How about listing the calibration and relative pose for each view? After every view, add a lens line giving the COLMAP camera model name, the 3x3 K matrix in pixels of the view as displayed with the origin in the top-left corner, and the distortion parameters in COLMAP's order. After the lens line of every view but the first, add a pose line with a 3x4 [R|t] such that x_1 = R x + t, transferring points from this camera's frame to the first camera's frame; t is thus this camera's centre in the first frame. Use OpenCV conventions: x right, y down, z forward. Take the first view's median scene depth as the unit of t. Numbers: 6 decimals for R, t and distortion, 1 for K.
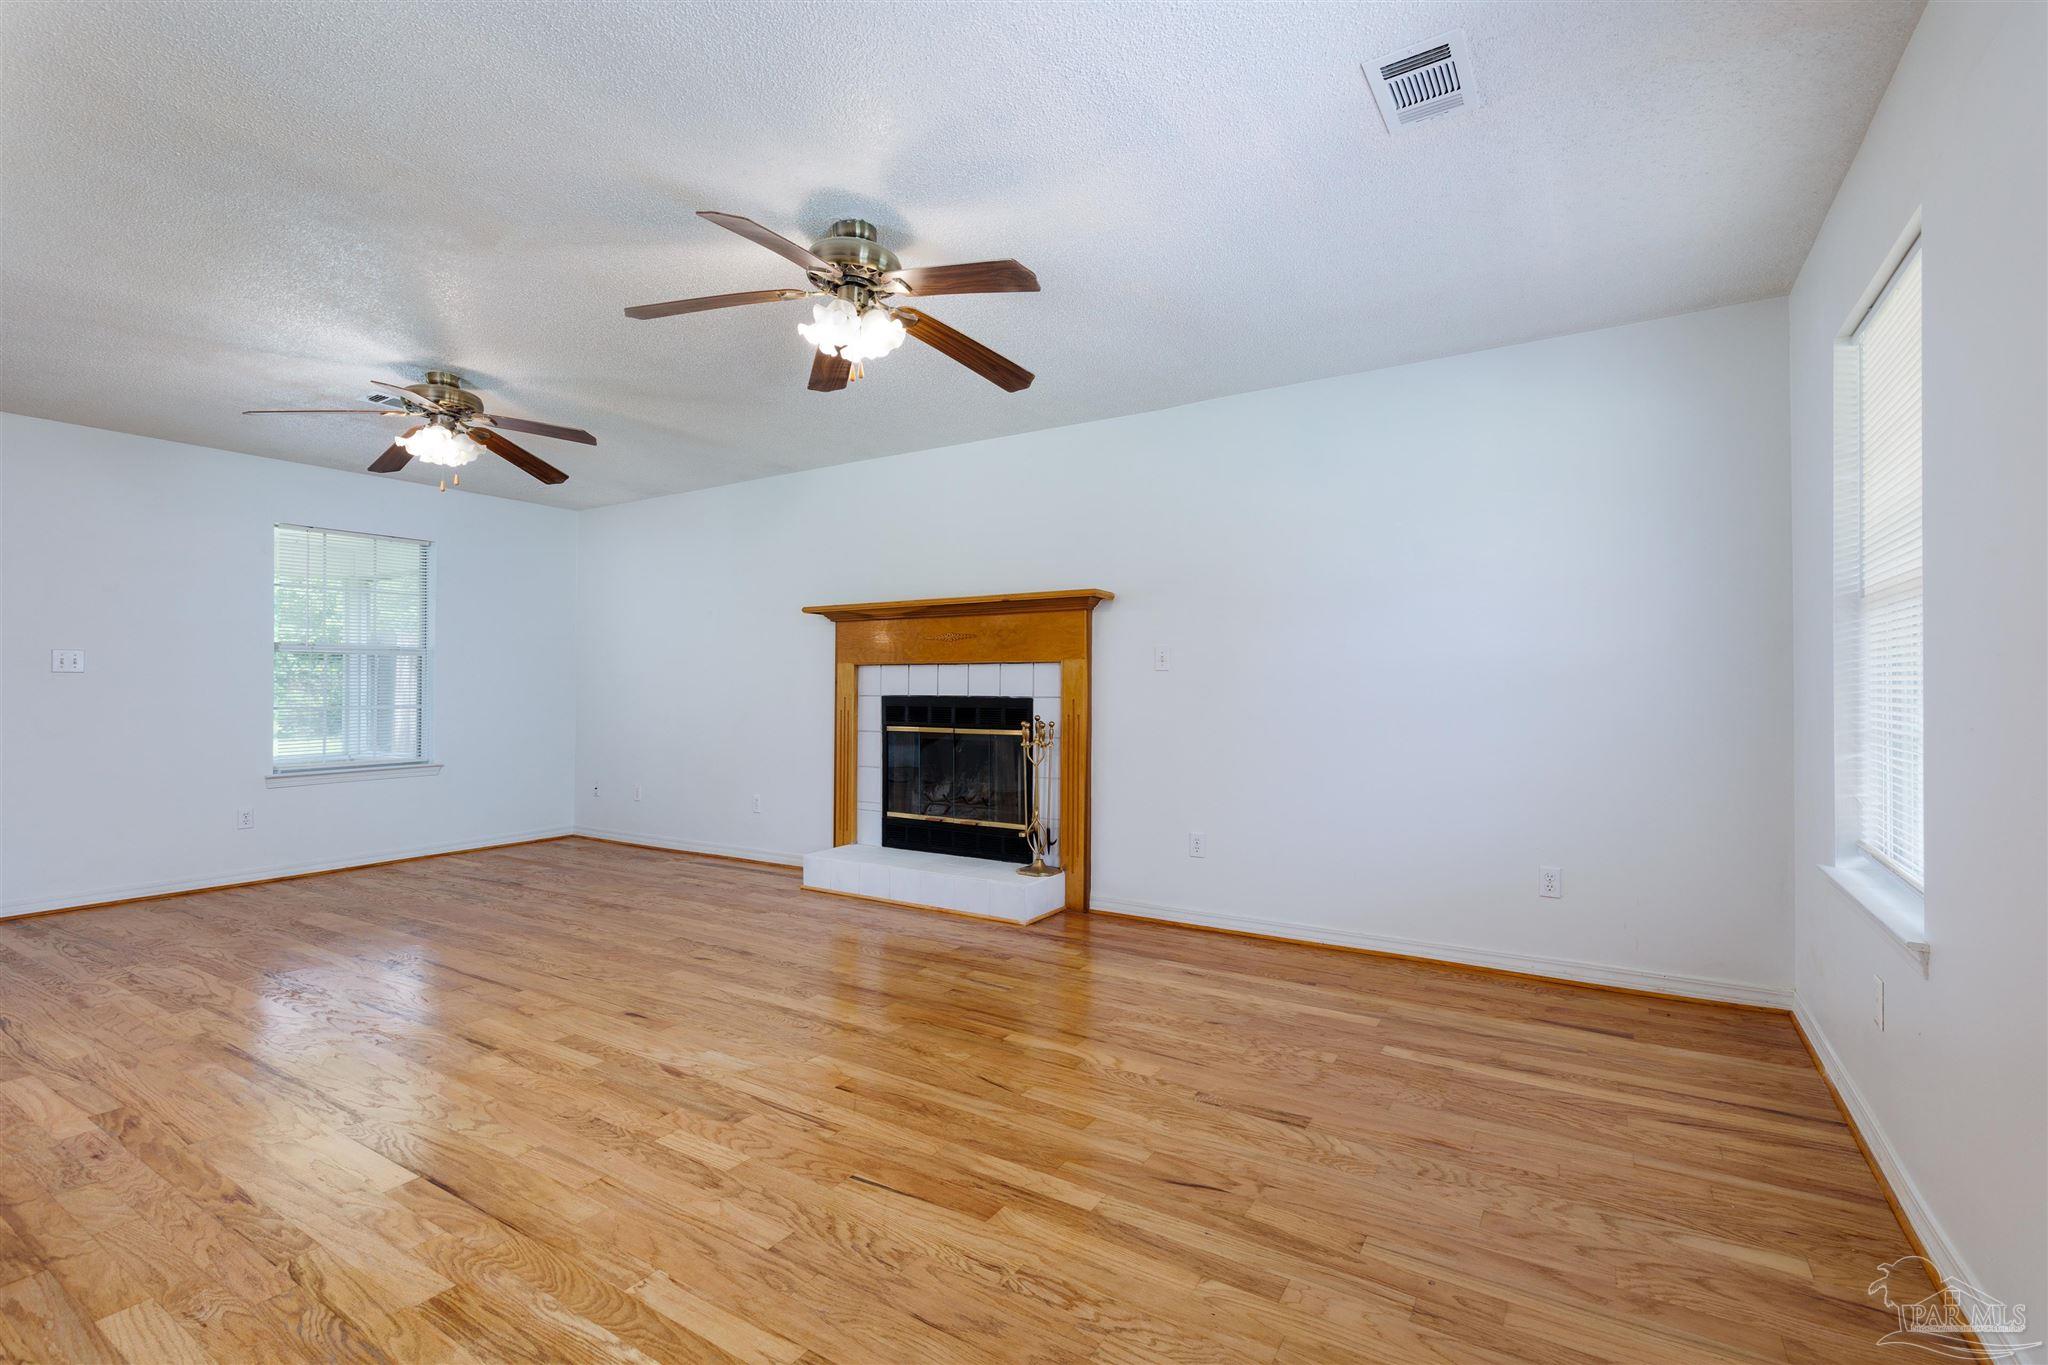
lens RADIAL K [[916.2, 0, 1030.3], [0, 916.2, 681.2], [0, 0, 1]] dist [0.005222, -0.000021]
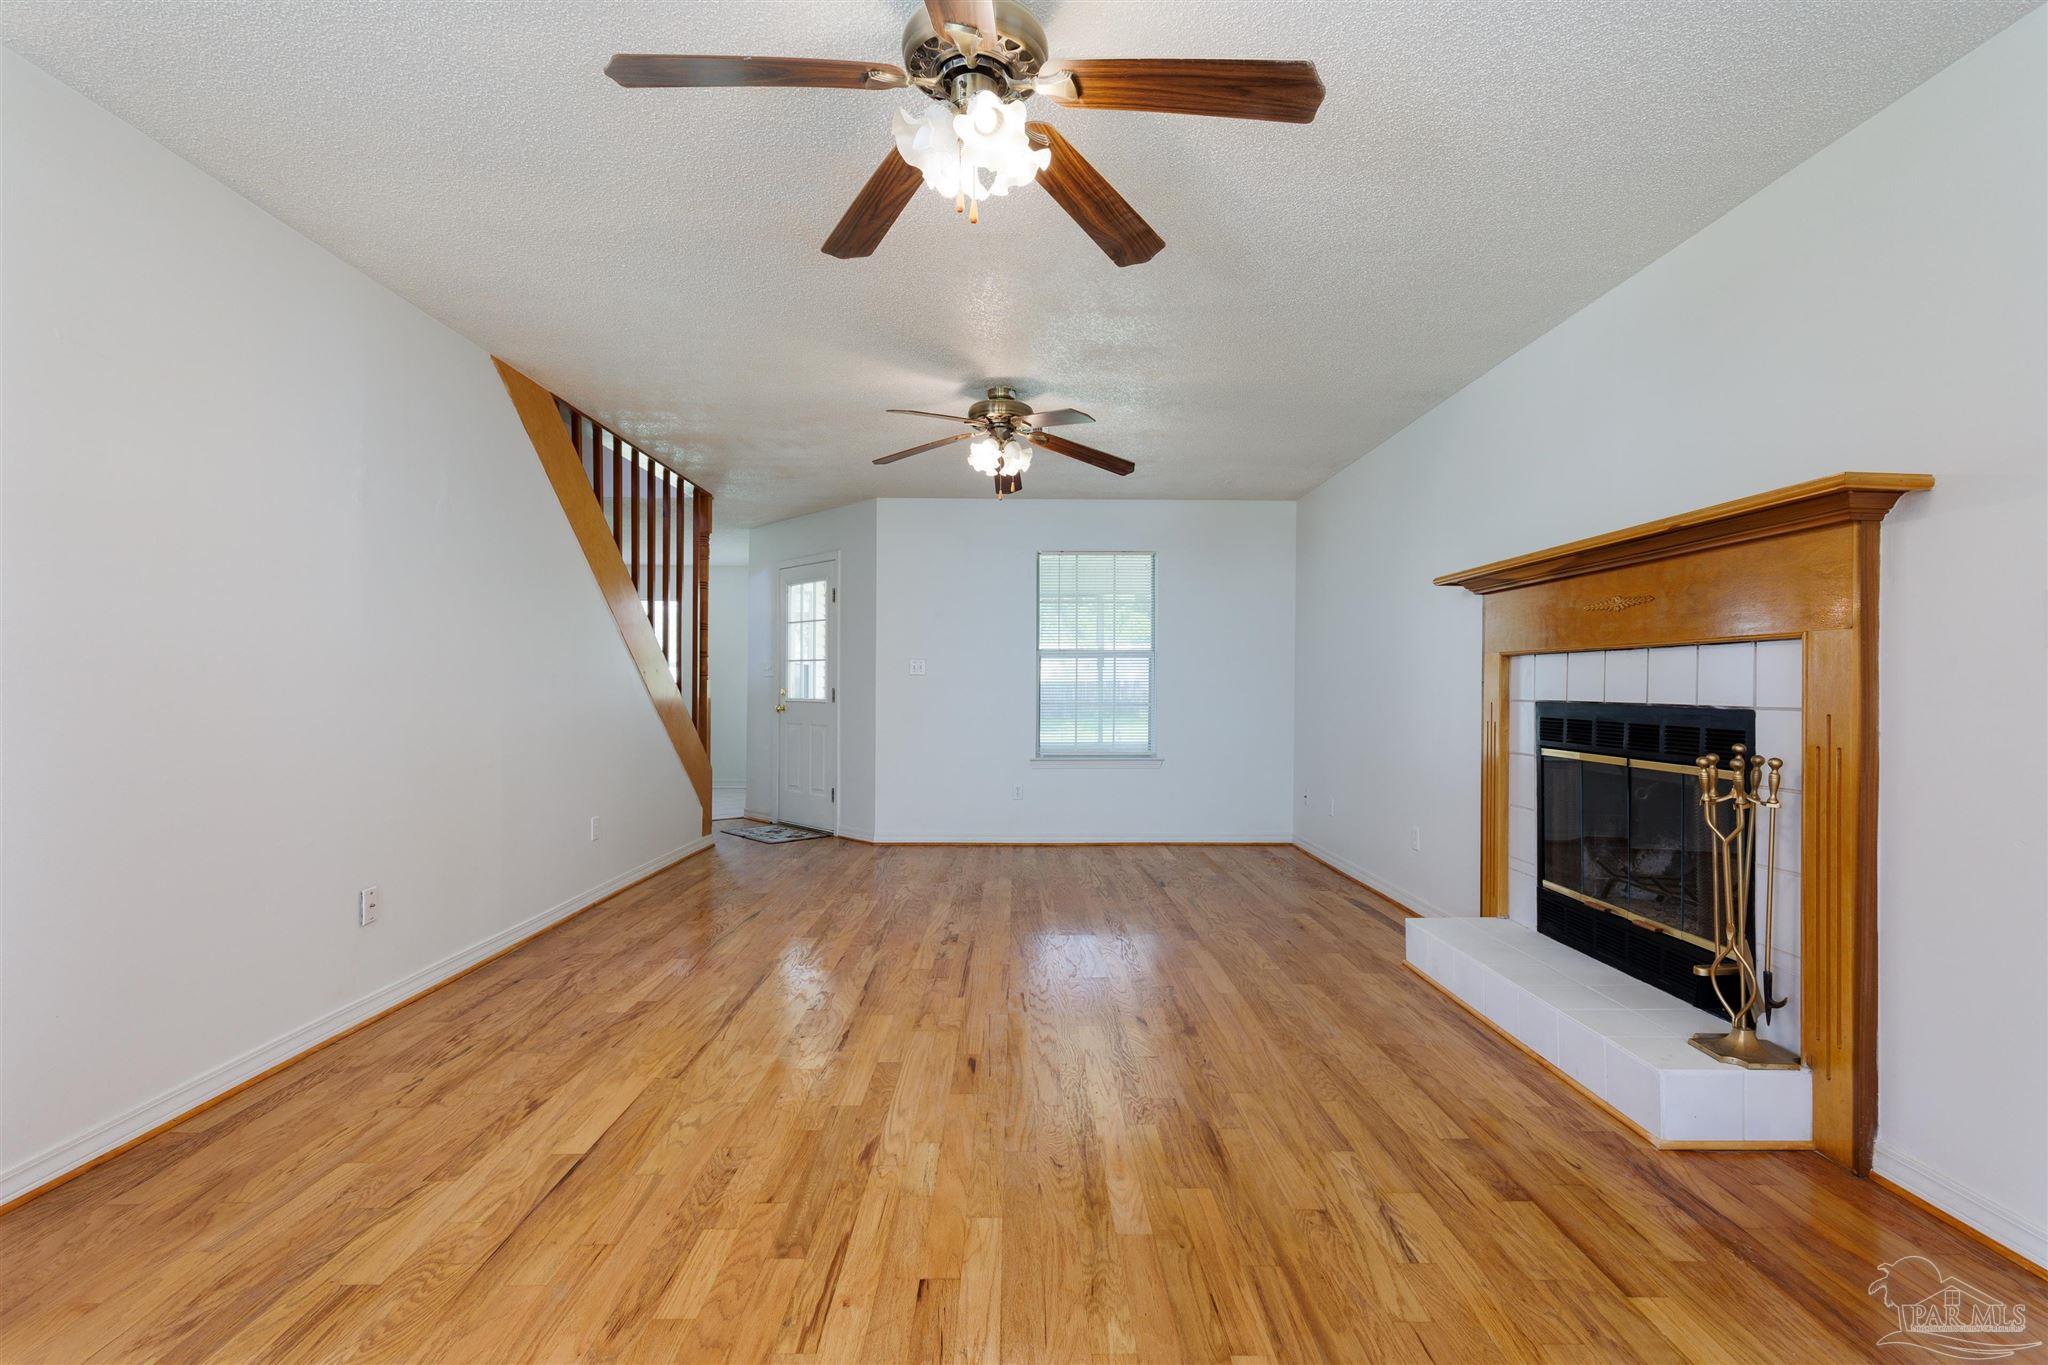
lens RADIAL K [[916.2, 0, 1030.3], [0, 916.2, 681.2], [0, 0, 1]] dist [0.005222, -0.000021]
pose [[0.545300, -0.002477, -0.838237, 0.223027], [0.000743, 0.999997, -0.002472, 0.003341], [0.838241, 0.000726, 0.545300, 0.393984]]
